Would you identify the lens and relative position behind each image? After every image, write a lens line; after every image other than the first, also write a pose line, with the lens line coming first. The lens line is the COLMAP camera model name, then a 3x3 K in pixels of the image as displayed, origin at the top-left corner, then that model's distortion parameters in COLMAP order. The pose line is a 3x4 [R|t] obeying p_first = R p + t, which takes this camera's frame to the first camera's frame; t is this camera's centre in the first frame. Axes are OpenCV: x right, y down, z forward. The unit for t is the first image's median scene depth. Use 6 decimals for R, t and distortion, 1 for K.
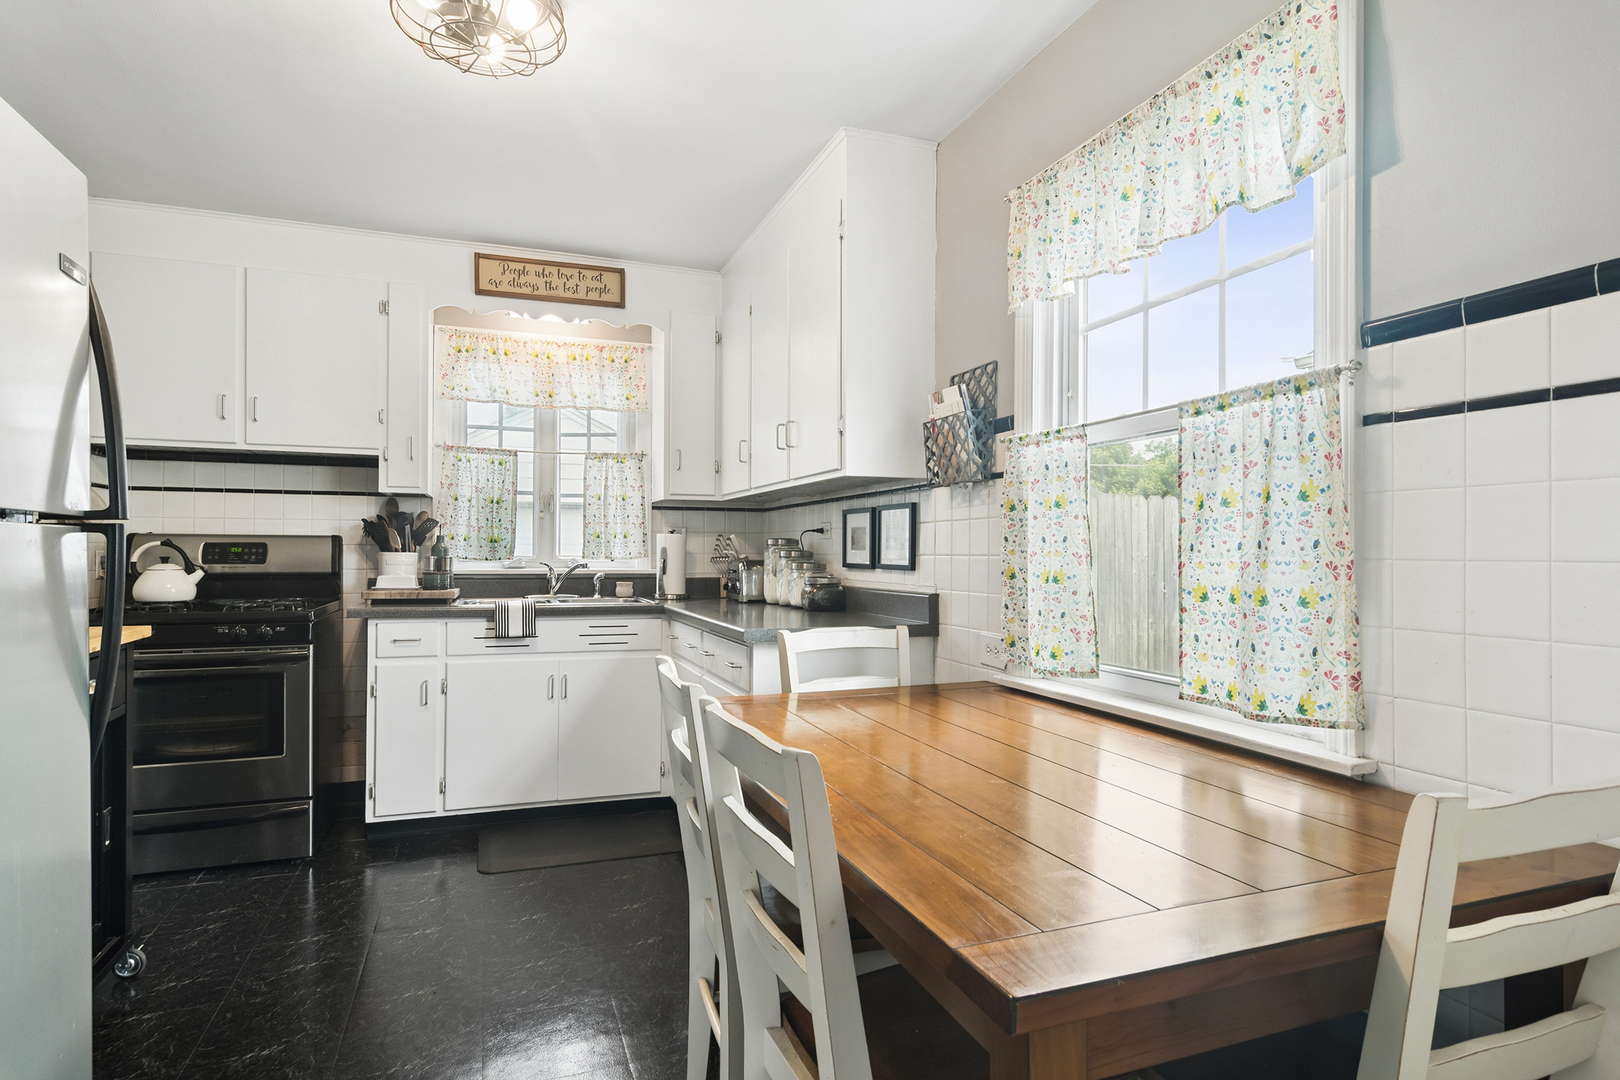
lens RADIAL K [[871.6, 0, 812.8], [0, 871.6, 547.3], [0, 0, 1]] dist [-0.000630, 0.001184]
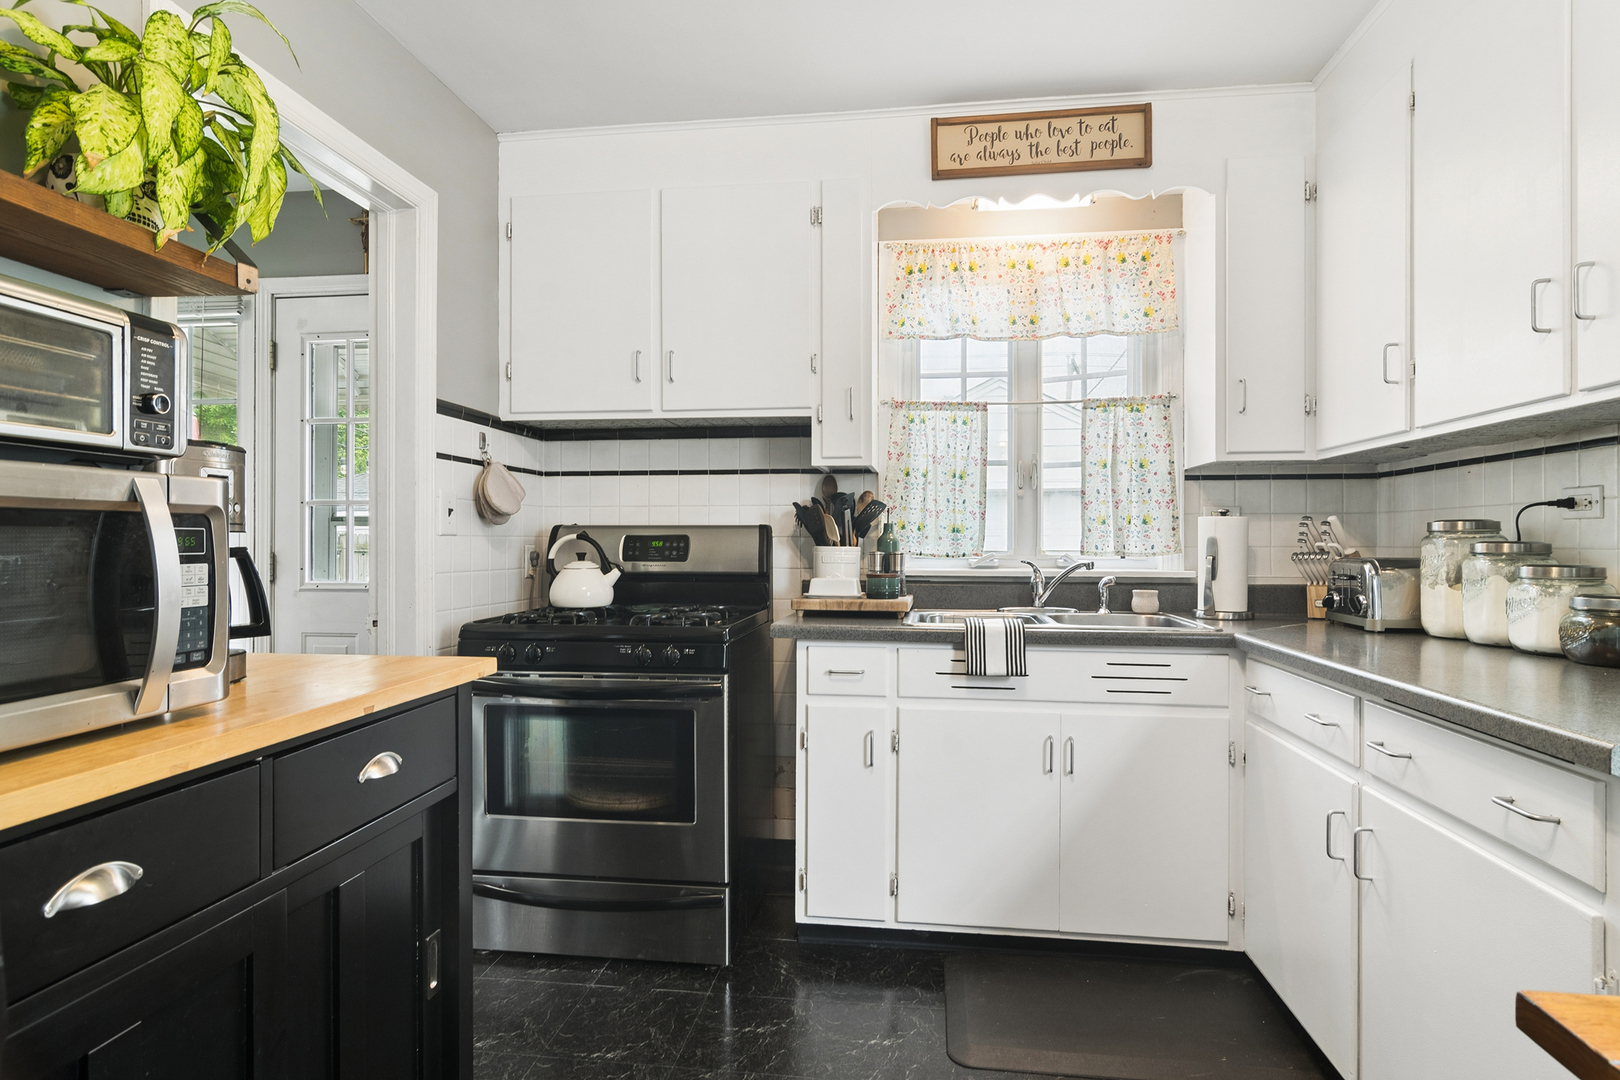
lens RADIAL K [[871.6, 0, 811.6], [0, 871.6, 540.0], [0, 0, 1]] dist [-0.000630, 0.001184]
pose [[0.883429, -0.005442, -0.468534, -0.146635], [0.005951, 0.999982, -0.000393, 0.000327], [0.468528, -0.002441, 0.883445, 0.335047]]
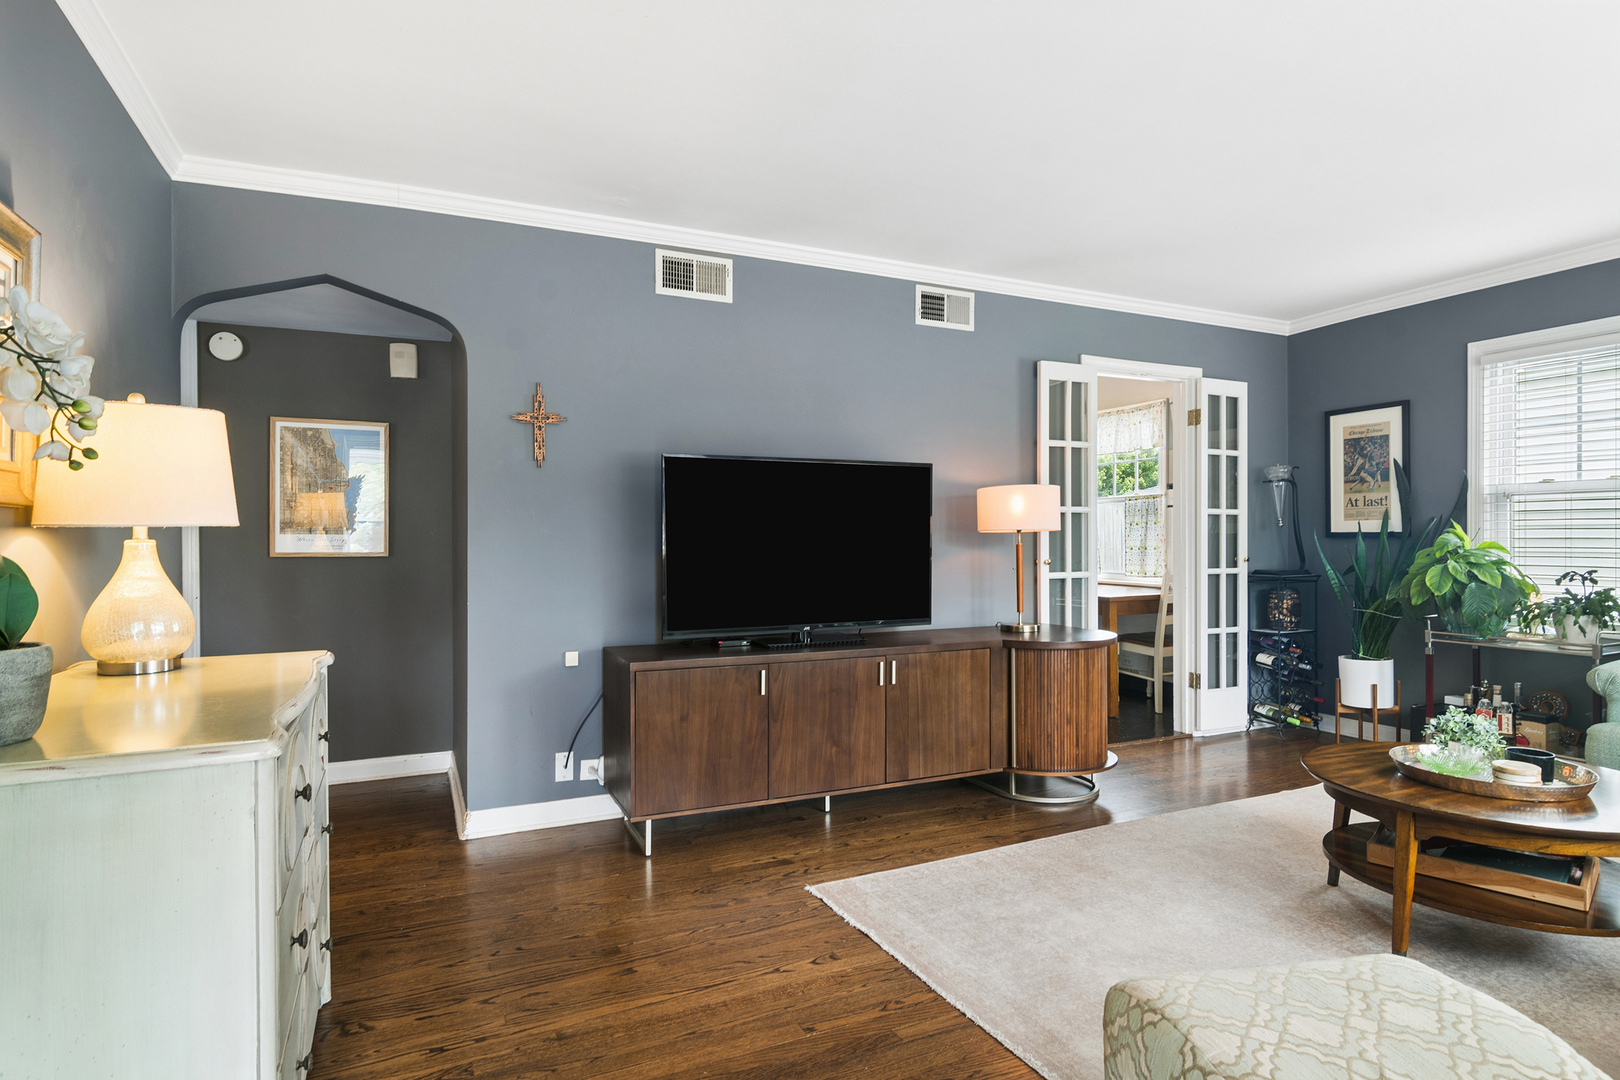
lens RADIAL K [[871.6, 0, 813.4], [0, 871.6, 540.4], [0, 0, 1]] dist [-0.000630, 0.001184]
pose [[0.995868, -0.003133, 0.090763, -0.579641], [0.002630, 0.999981, 0.005661, -0.001583], [-0.090779, -0.005399, 0.995856, -1.206553]]
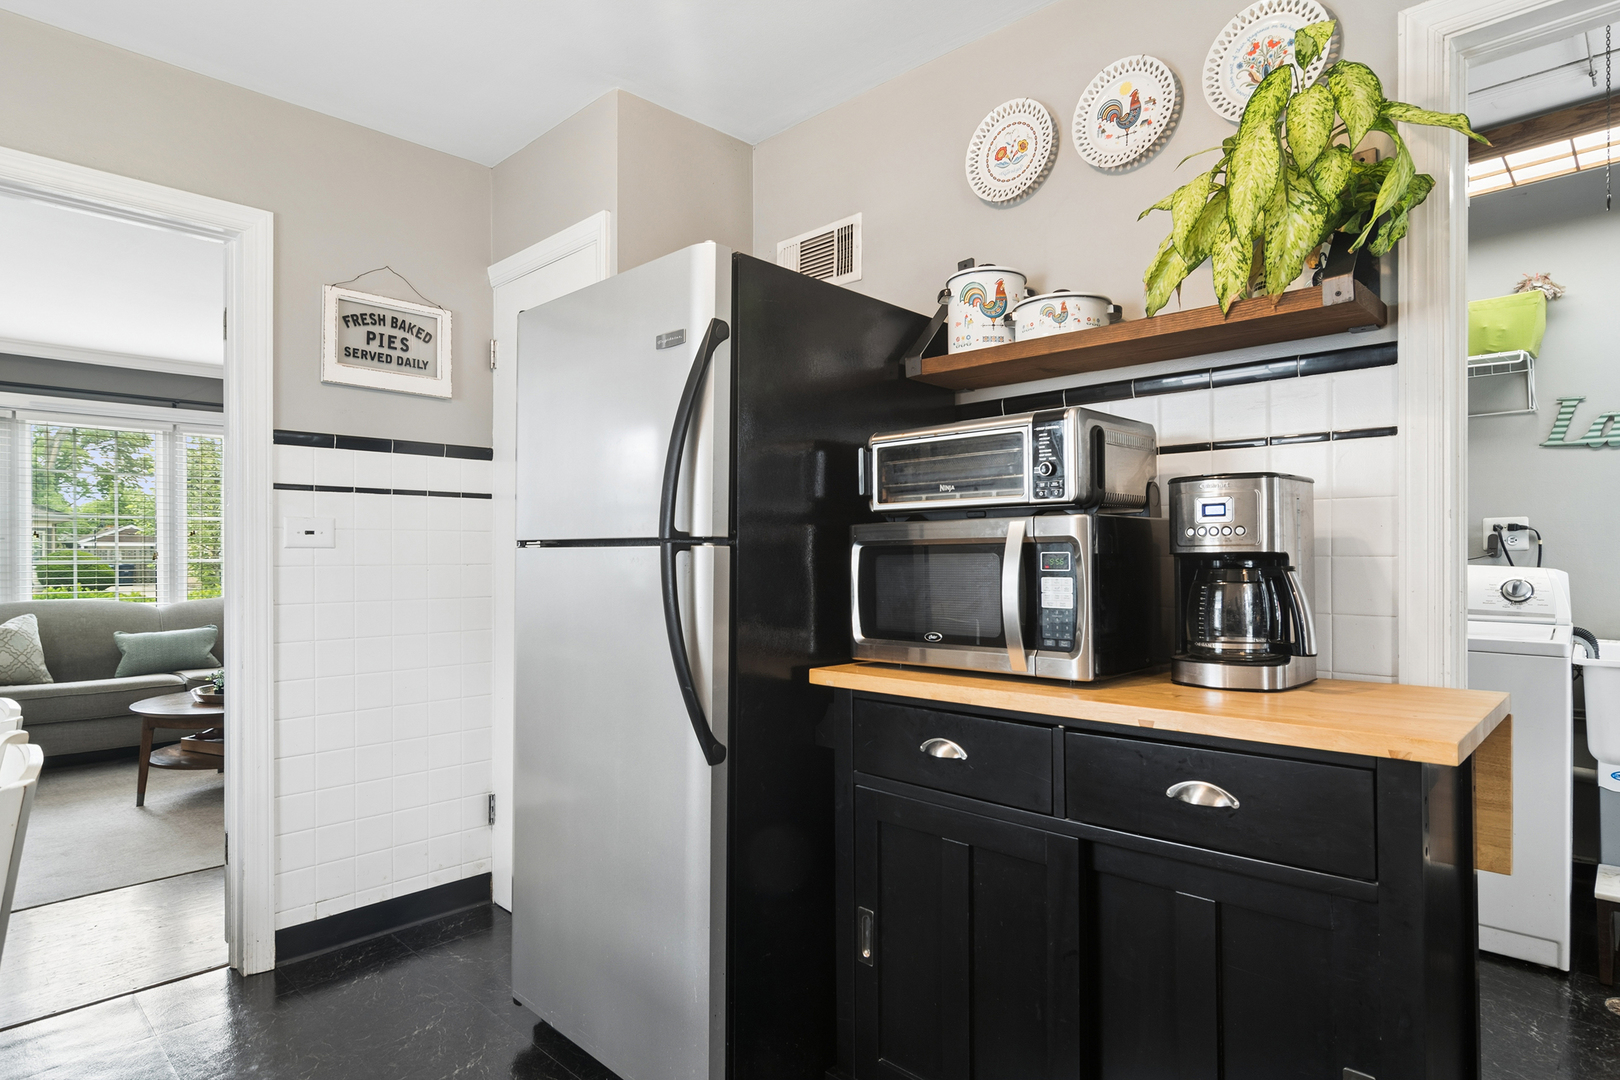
lens RADIAL K [[871.6, 0, 806.5], [0, 871.6, 552.5], [0, 0, 1]] dist [-0.000630, 0.001184]
pose [[-0.902349, -0.002361, -0.430999, -0.182267], [0.000594, 0.999977, -0.006722, -0.002342], [0.431005, -0.006322, -0.902328, 0.839948]]
